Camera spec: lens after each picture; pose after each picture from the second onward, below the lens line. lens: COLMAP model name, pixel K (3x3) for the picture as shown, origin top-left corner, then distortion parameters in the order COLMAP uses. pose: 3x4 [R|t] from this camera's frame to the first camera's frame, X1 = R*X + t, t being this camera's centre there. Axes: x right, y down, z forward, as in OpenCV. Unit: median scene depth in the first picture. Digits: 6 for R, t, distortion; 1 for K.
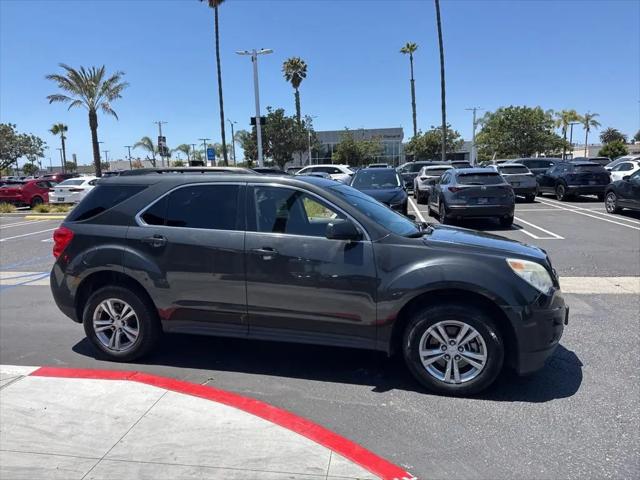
lens RADIAL K [[442.4, 0, 317.6], [0, 442.4, 241.7], [0, 0, 1]] dist [0.042082, -0.051587]
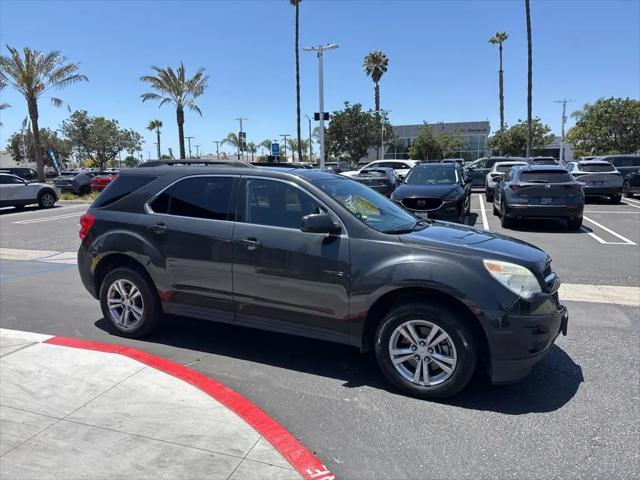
lens RADIAL K [[442.4, 0, 318.2], [0, 442.4, 239.5], [0, 0, 1]] dist [0.042082, -0.051587]
pose [[0.984244, 0.040794, -0.172044, 0.194923], [-0.039766, 0.999165, 0.009418, 0.000504], [0.172284, -0.002428, 0.985044, 0.006369]]
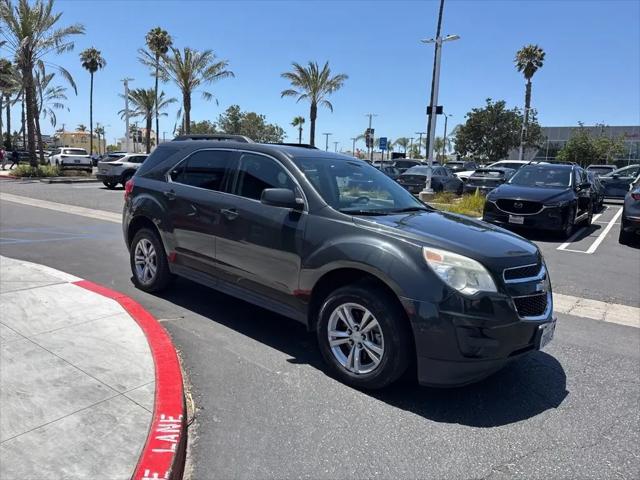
lens RADIAL K [[442.4, 0, 319.1], [0, 442.4, 238.6], [0, 0, 1]] dist [0.042082, -0.051587]
pose [[0.885060, 0.137865, -0.444592, 0.508279], [-0.135685, 0.990065, 0.036900, 0.015826], [0.445262, 0.027666, 0.894973, 0.114514]]
